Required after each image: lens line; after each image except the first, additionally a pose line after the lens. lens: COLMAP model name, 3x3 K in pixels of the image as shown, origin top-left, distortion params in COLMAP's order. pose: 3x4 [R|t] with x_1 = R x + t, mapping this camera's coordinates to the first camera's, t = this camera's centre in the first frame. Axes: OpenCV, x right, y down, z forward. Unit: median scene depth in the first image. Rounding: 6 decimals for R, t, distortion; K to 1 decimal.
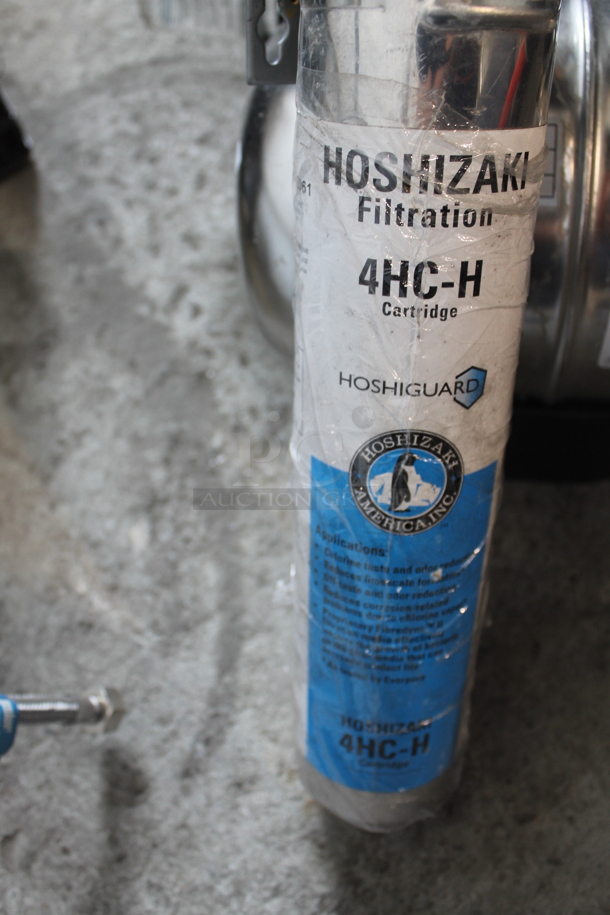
lens RADIAL K [[833.2, 0, 305.0], [0, 833.2, 457.5], [0, 0, 1]] dist [-0.167022, 0.147667]
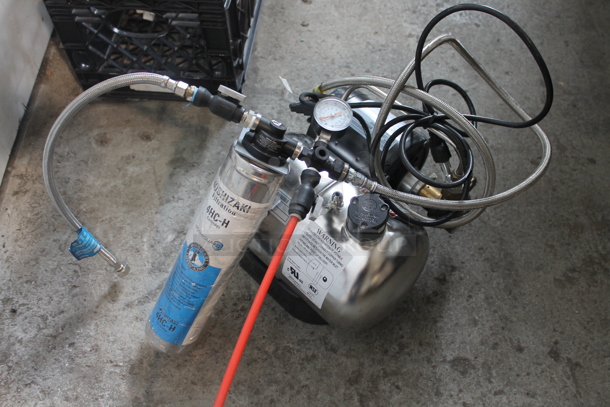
lens RADIAL K [[555.4, 0, 305.0], [0, 555.4, 203.5], [0, 0, 1]] dist [-0.167022, 0.147667]
pose [[0.781486, 0.577916, -0.235144, 0.573867], [-0.600836, 0.798649, -0.033991, -0.228708], [0.168154, 0.167847, 0.971366, -0.860423]]
